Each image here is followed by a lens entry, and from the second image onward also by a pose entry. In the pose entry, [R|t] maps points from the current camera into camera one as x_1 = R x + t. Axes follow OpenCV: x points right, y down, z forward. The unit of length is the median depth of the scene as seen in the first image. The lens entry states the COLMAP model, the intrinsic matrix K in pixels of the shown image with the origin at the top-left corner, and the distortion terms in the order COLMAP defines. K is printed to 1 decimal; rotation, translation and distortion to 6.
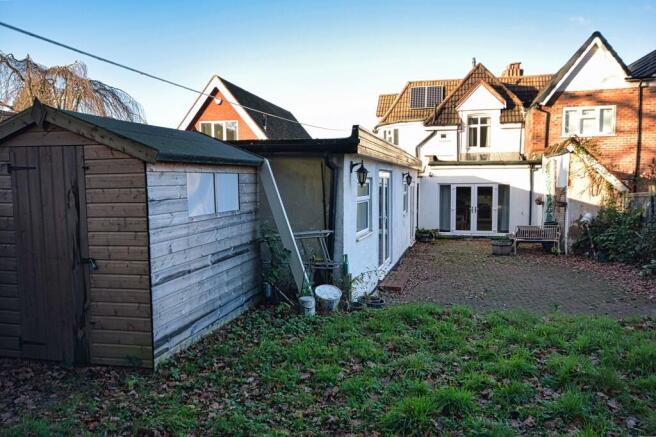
lens RADIAL K [[508.4, 0, 328.0], [0, 508.4, 218.5], [0, 0, 1]] dist [-0.009021, -0.001092]
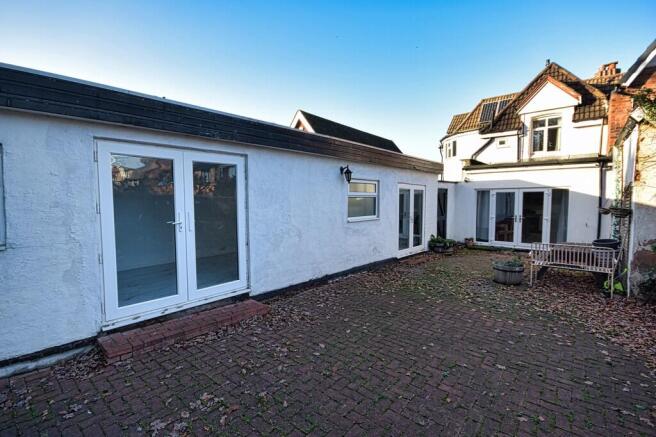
lens RADIAL K [[295.1, 0, 328.0], [0, 295.1, 218.5], [0, 0, 1]] dist [0.001043, -0.014983]
pose [[0.878096, 0.034192, -0.477261, 0.215393], [-0.037242, 0.999302, 0.003073, -0.006164], [0.477033, 0.015075, 0.878756, 0.357564]]
